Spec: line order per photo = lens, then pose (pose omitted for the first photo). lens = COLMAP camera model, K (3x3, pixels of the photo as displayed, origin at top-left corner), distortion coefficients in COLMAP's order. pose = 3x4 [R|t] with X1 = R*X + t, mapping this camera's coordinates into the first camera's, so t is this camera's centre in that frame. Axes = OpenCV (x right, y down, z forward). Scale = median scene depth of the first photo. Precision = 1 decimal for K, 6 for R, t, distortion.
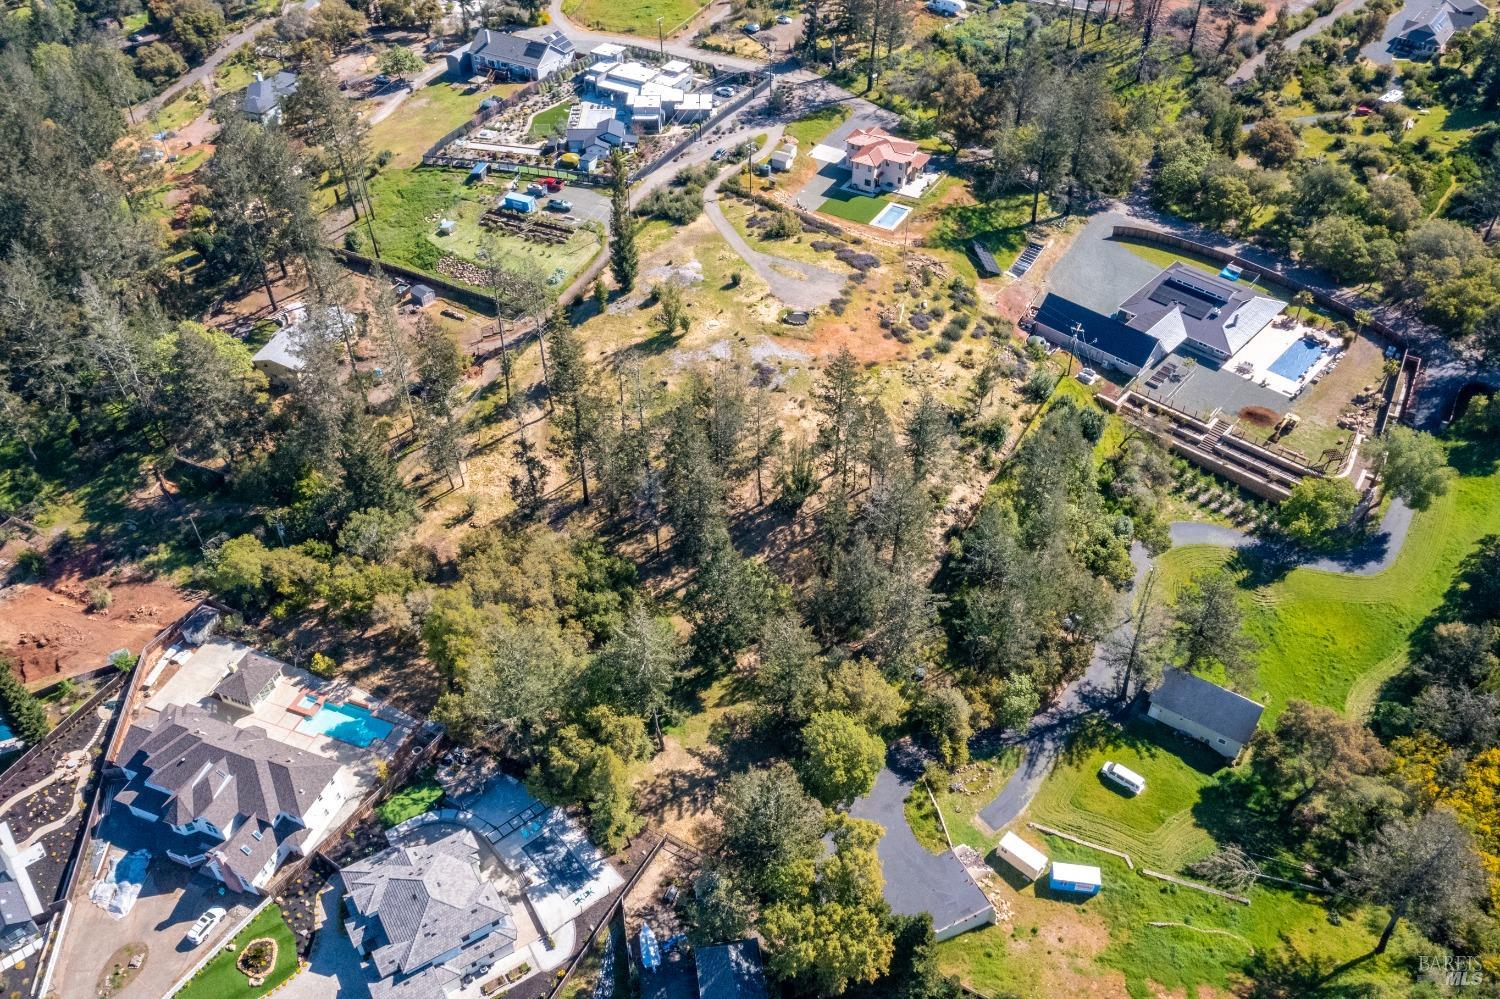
lens RADIAL K [[1195.2, 0, 746.7], [0, 1195.2, 502.0], [0, 0, 1]] dist [-0.007687, 0.006901]
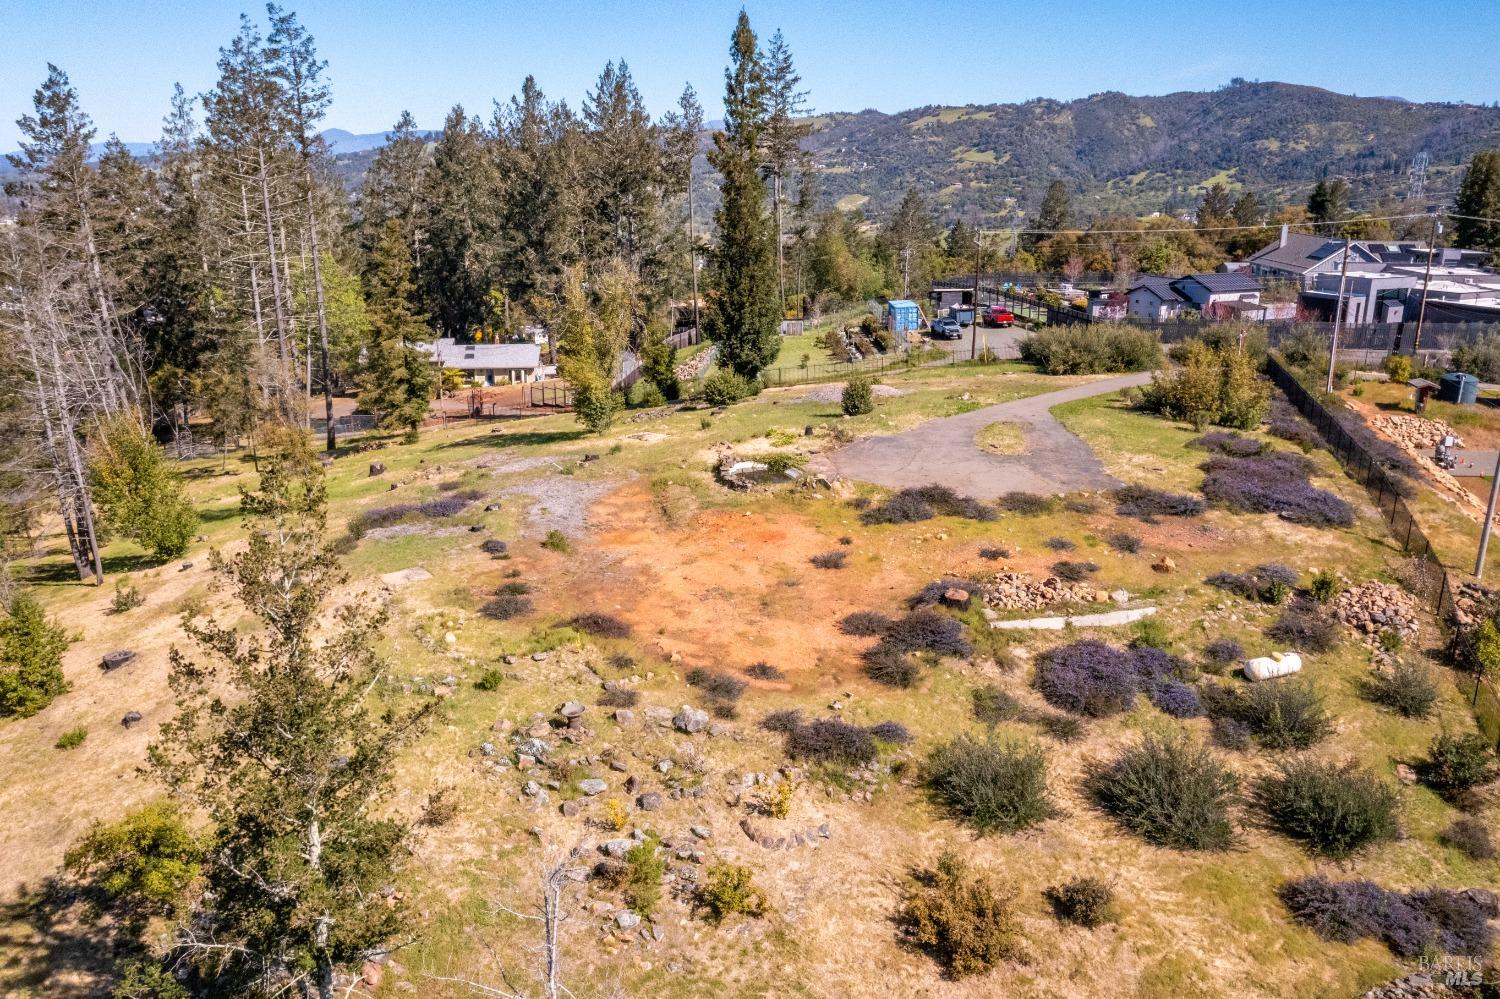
lens RADIAL K [[1195.2, 0, 746.7], [0, 1195.2, 502.0], [0, 0, 1]] dist [-0.007687, 0.006901]
pose [[0.438981, 0.255526, -0.861395, 0.288697], [-0.609657, 0.788950, -0.076656, -0.133052], [0.660010, 0.558807, 0.502117, 0.912213]]
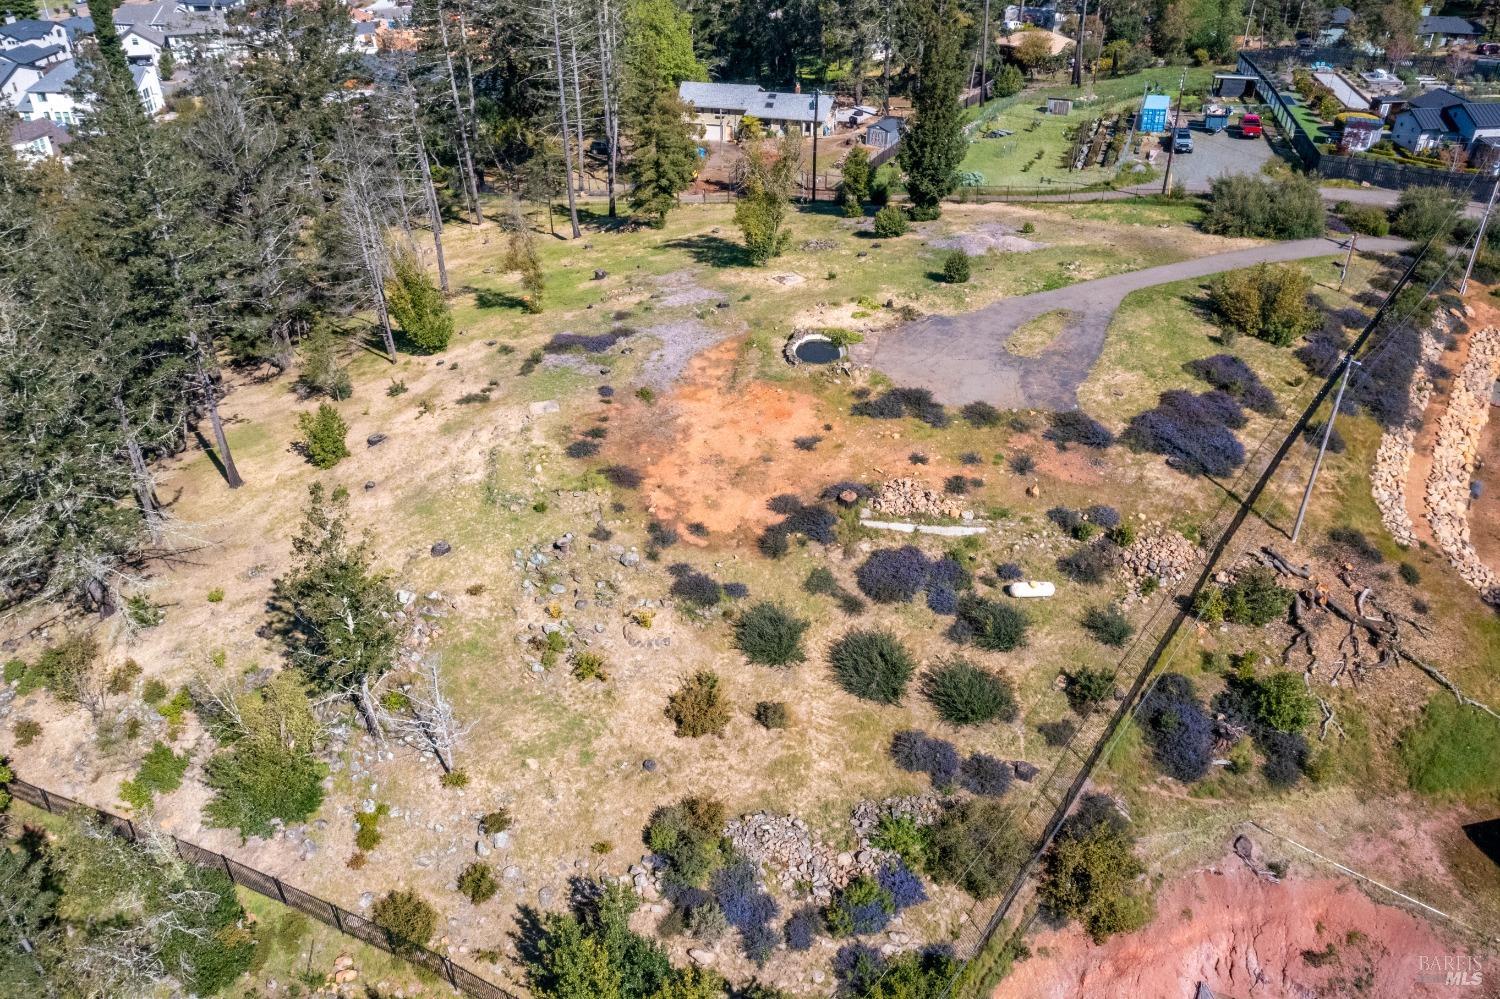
lens RADIAL K [[1197.1, 0, 750.0], [0, 1197.1, 499.5], [0, 0, 1]] dist [-0.007134, 0.007979]
pose [[0.094325, 0.547012, -0.831793, 0.387291], [-0.668432, 0.653978, 0.354276, -0.252419], [0.737768, 0.522580, 0.427327, 0.898573]]
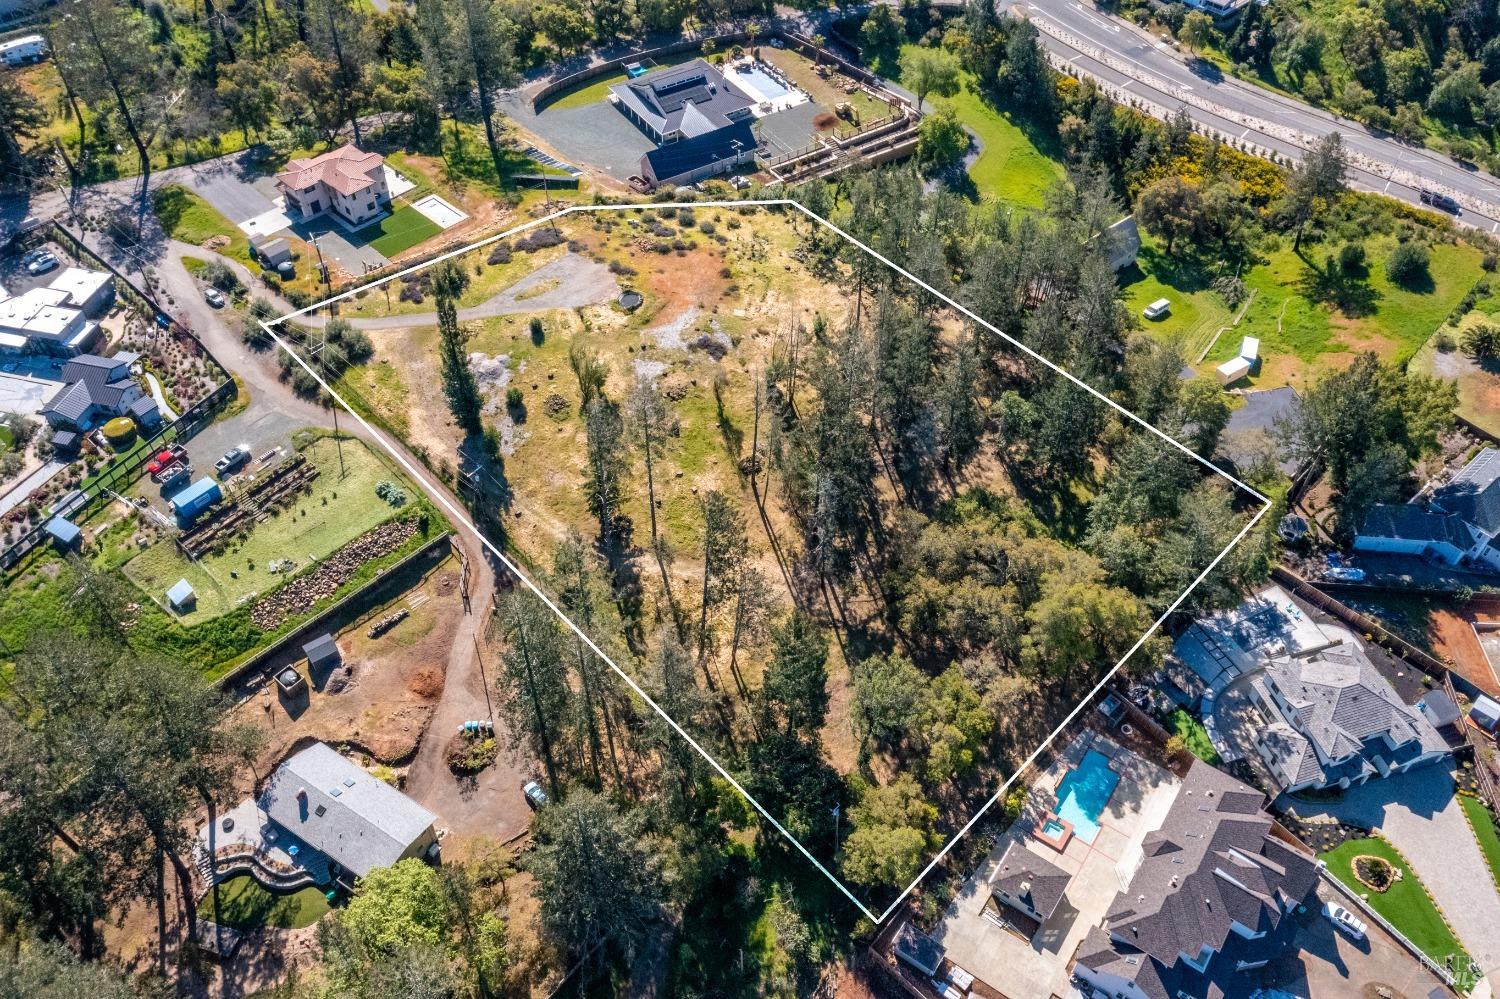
lens RADIAL K [[1195.2, 0, 746.7], [0, 1195.2, 502.0], [0, 0, 1]] dist [-0.007687, 0.006901]
pose [[0.251639, -0.708040, 0.659816, -0.677395], [0.649145, 0.629137, 0.427549, -0.408780], [-0.717836, 0.320728, 0.617936, 0.446812]]
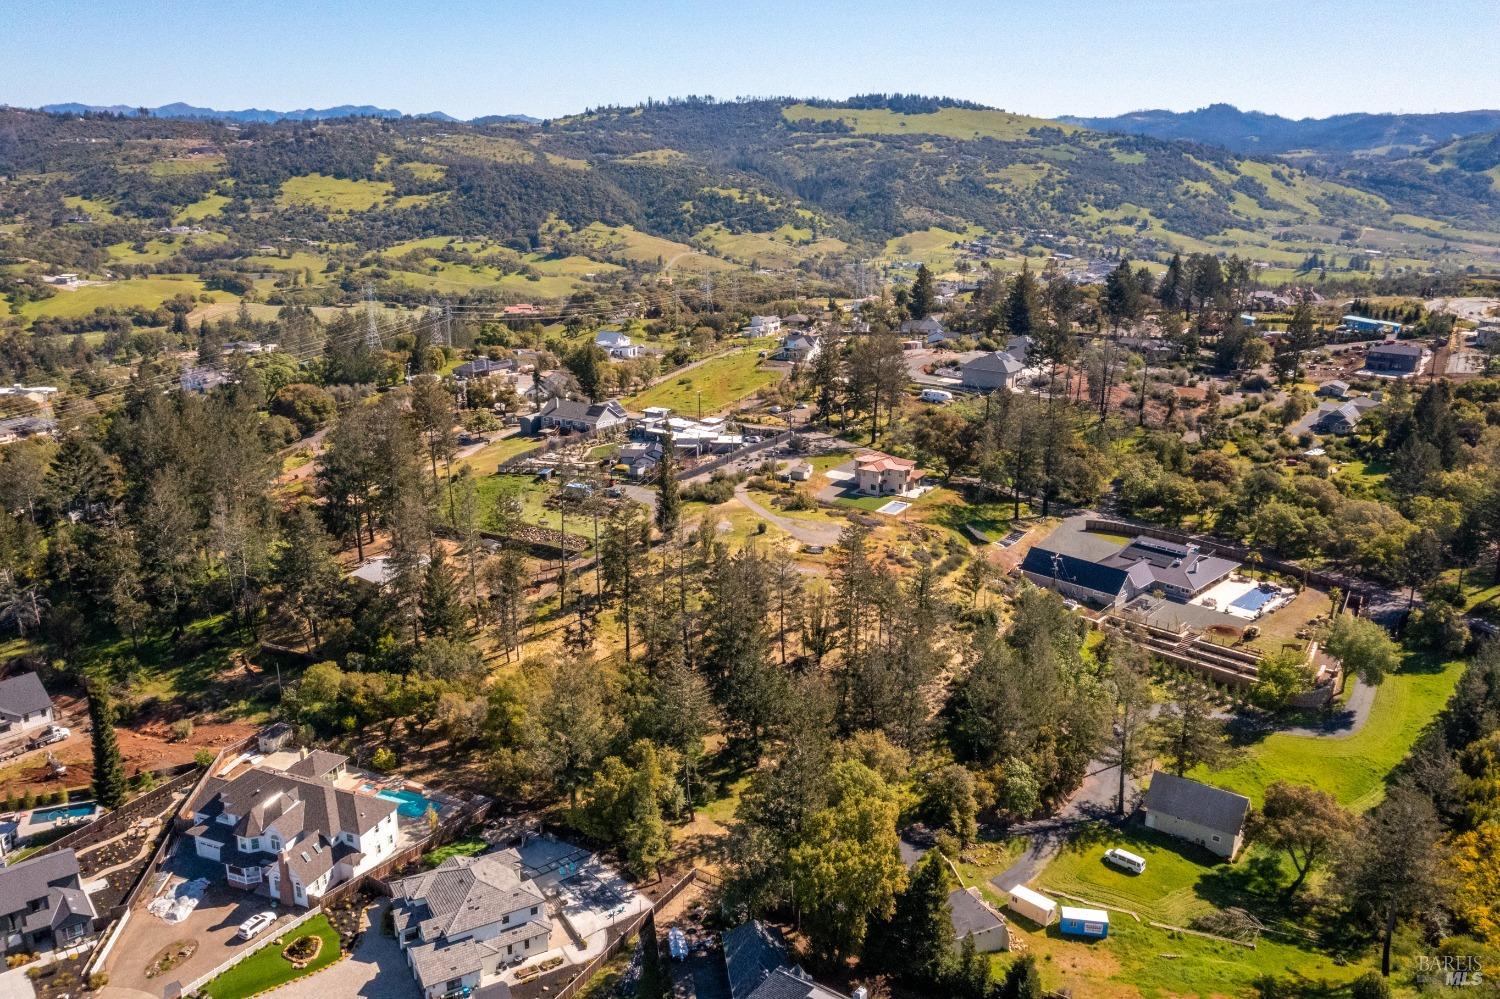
lens RADIAL K [[1195.2, 0, 746.7], [0, 1195.2, 502.0], [0, 0, 1]] dist [-0.007687, 0.006901]
pose [[0.999762, 0.016761, -0.013979, -0.008768], [-0.021133, 0.903475, -0.428120, 0.319502], [0.005454, 0.428313, 0.903614, -0.075670]]
